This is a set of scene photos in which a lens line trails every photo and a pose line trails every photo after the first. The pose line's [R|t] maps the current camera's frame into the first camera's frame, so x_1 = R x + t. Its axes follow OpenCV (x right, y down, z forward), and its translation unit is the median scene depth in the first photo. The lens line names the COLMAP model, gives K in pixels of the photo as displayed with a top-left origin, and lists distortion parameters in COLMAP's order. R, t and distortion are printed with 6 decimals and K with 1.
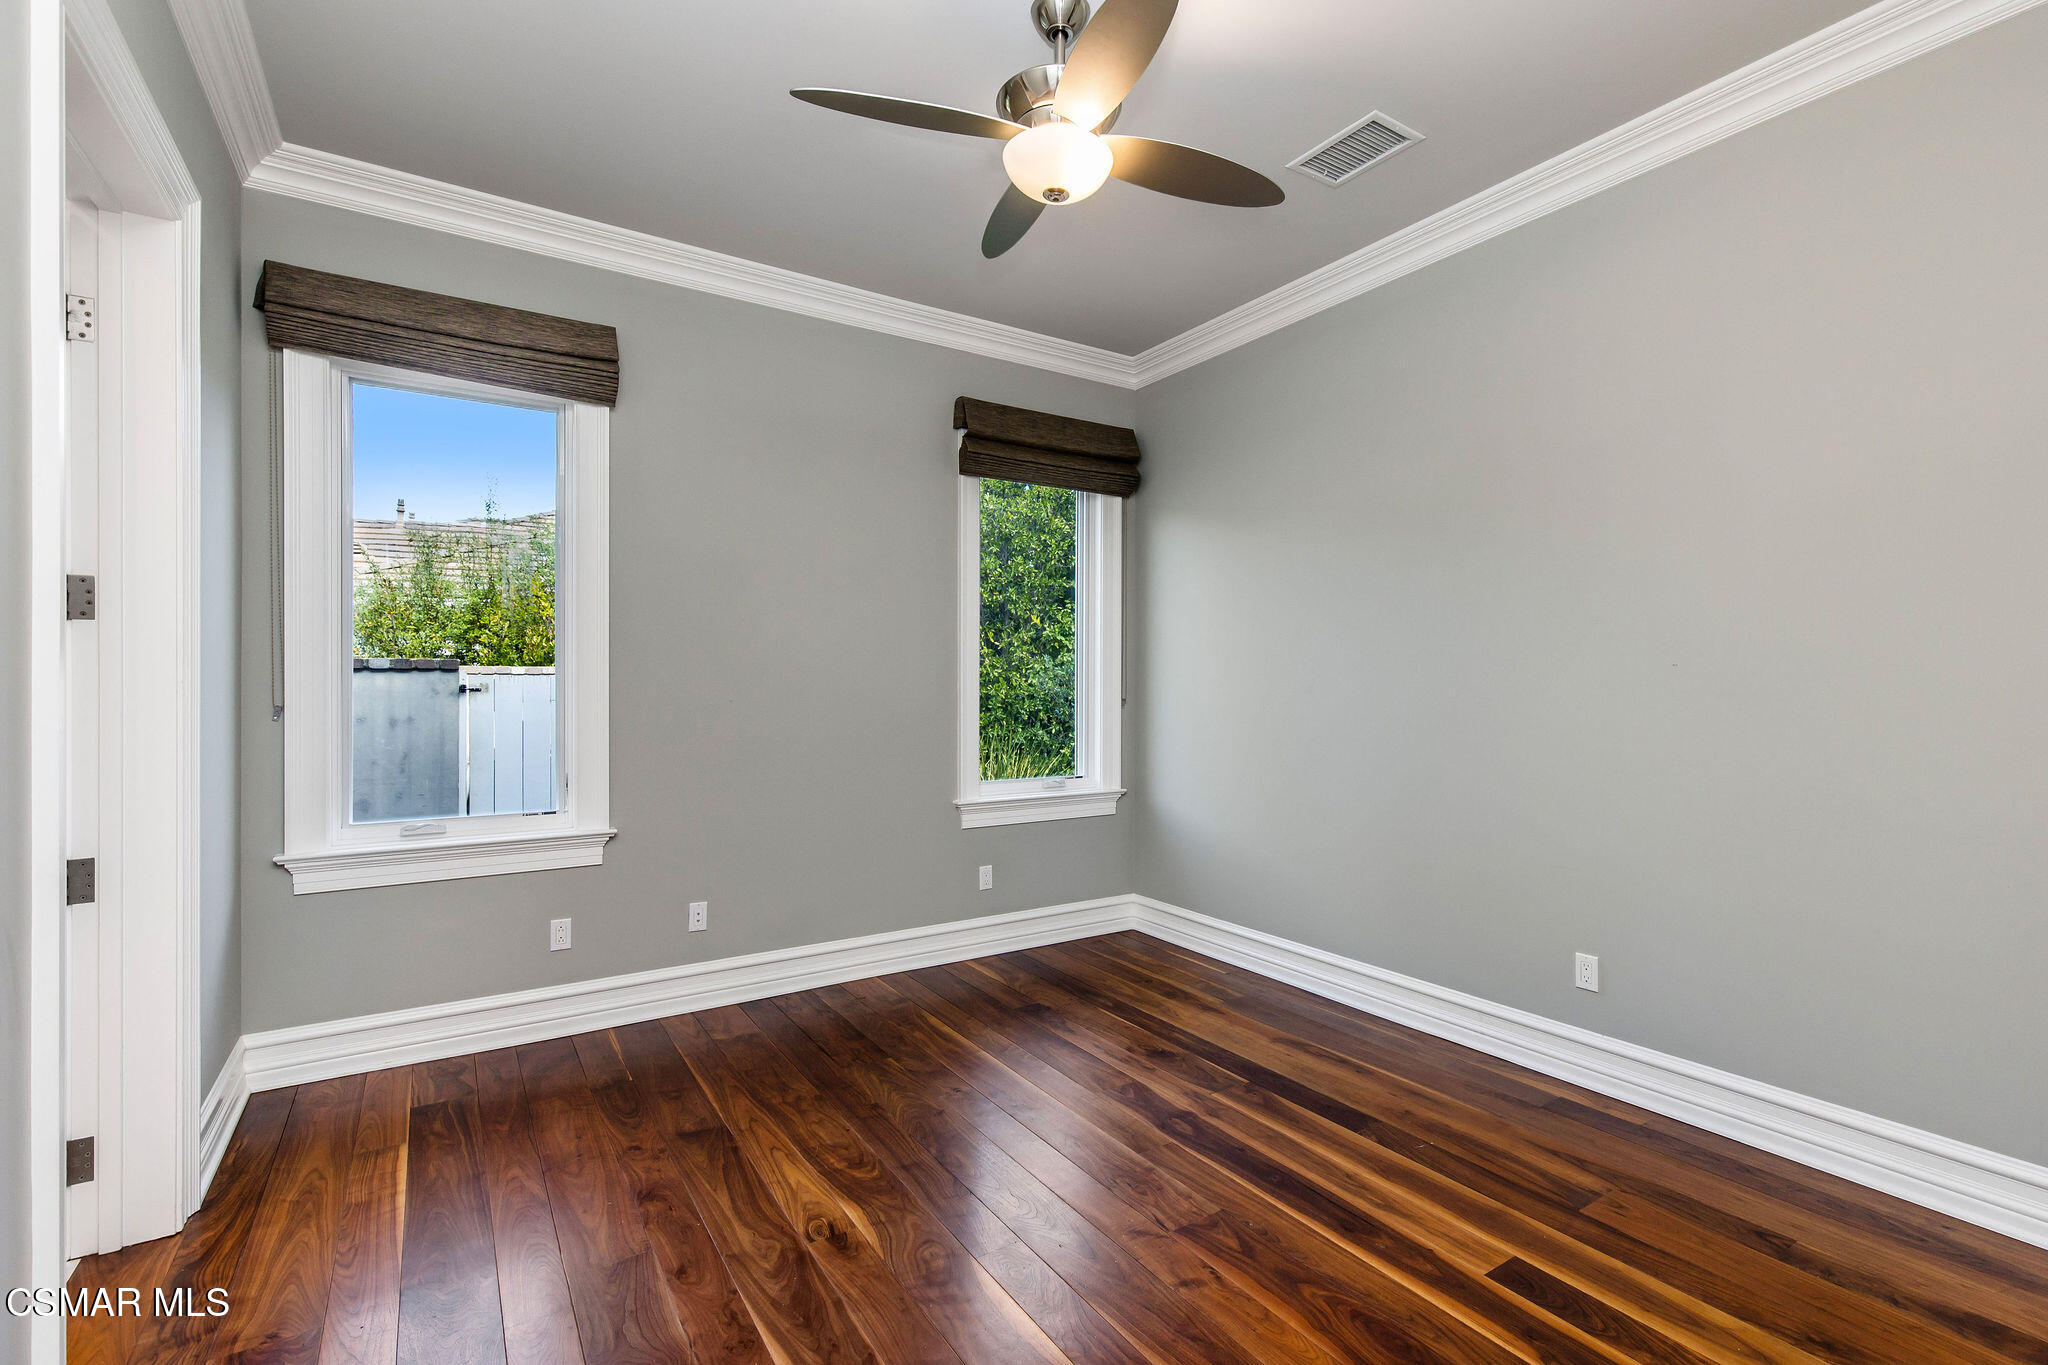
lens RADIAL K [[924.3, 0, 1055.4], [0, 924.3, 680.0], [0, 0, 1]] dist [0.000635, 0.000090]
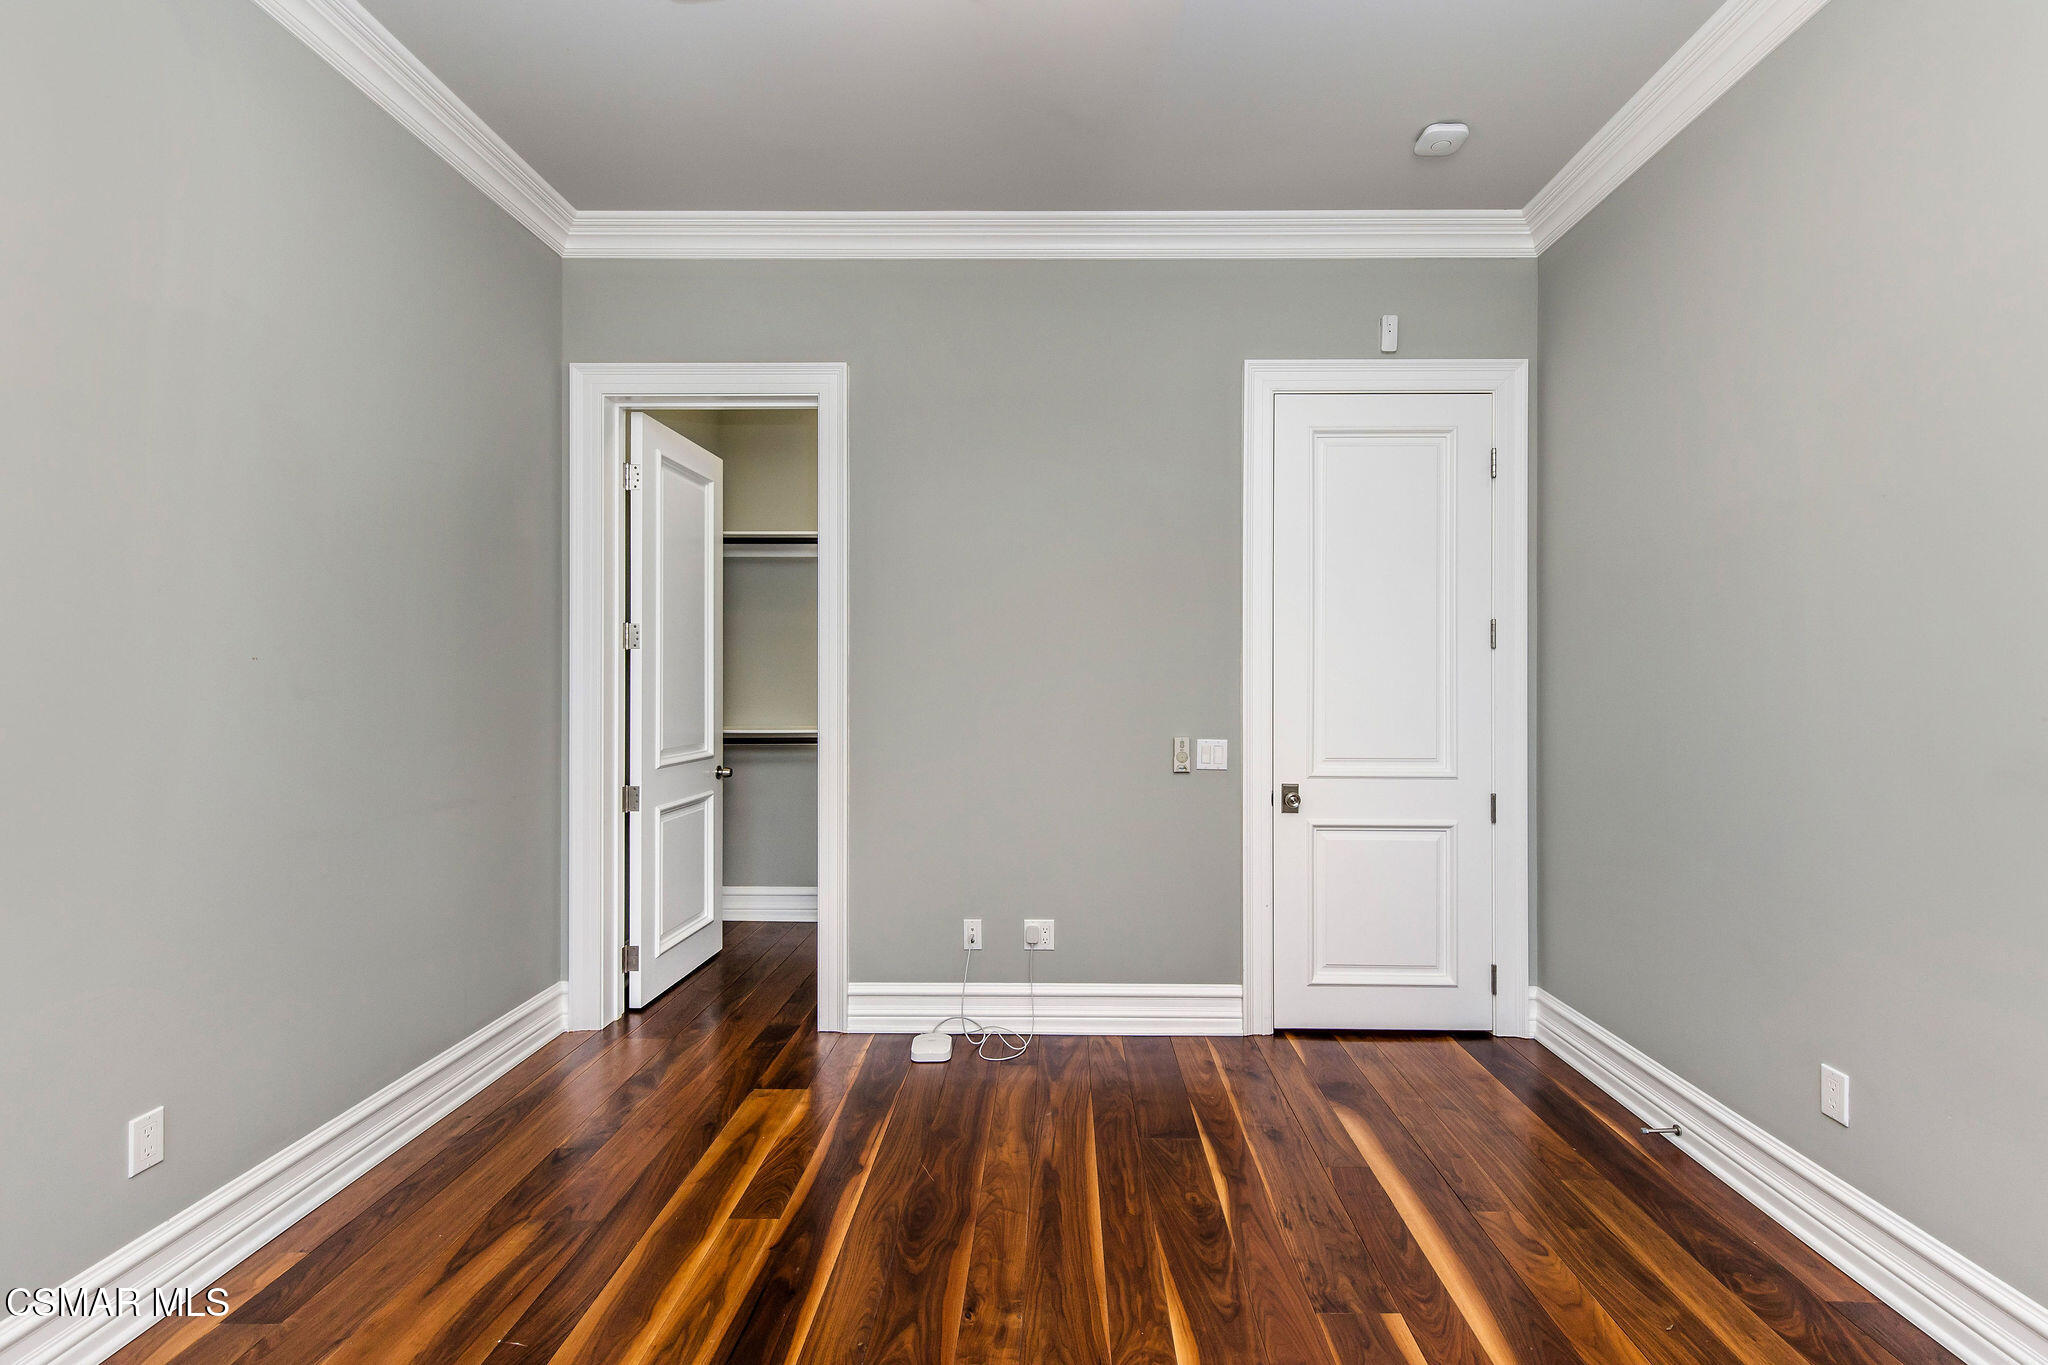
lens RADIAL K [[924.3, 0, 1055.4], [0, 924.3, 680.0], [0, 0, 1]] dist [0.000635, 0.000090]
pose [[-0.825381, 0.000531, 0.564575, -0.383298], [0.001699, 0.999997, 0.001544, 0.003678], [-0.564573, 0.002233, -0.825380, 1.548693]]
